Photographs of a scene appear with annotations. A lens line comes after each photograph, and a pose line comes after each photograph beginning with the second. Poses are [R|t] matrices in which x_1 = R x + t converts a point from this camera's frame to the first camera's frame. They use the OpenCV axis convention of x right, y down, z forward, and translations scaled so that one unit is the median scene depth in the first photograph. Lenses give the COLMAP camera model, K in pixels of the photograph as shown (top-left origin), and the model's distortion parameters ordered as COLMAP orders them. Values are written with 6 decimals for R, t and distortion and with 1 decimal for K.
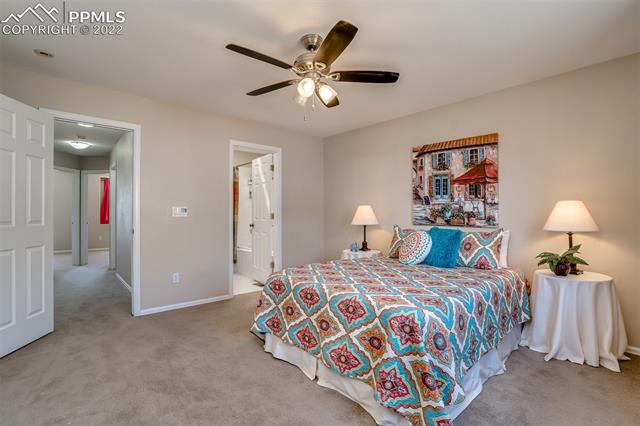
lens RADIAL K [[301.9, 0, 316.8], [0, 301.9, 214.8], [0, 0, 1]] dist [-0.039495, 0.015229]
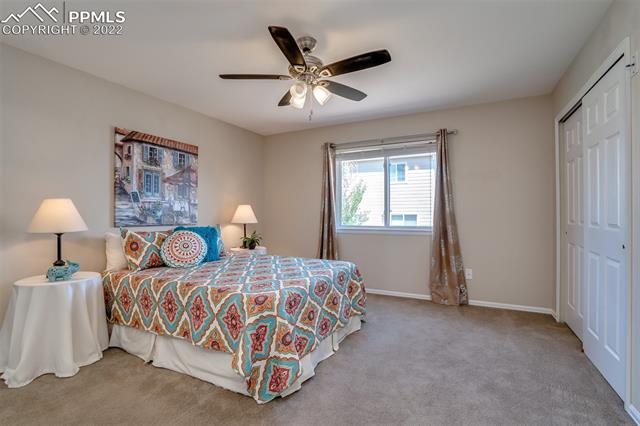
lens RADIAL K [[301.9, 0, 316.1], [0, 301.9, 210.7], [0, 0, 1]] dist [-0.039495, 0.015229]
pose [[-0.344934, 0.001396, 0.938626, -0.619293], [-0.003133, 0.999992, -0.002639, -0.008740], [-0.938622, -0.003851, -0.344927, 0.838829]]
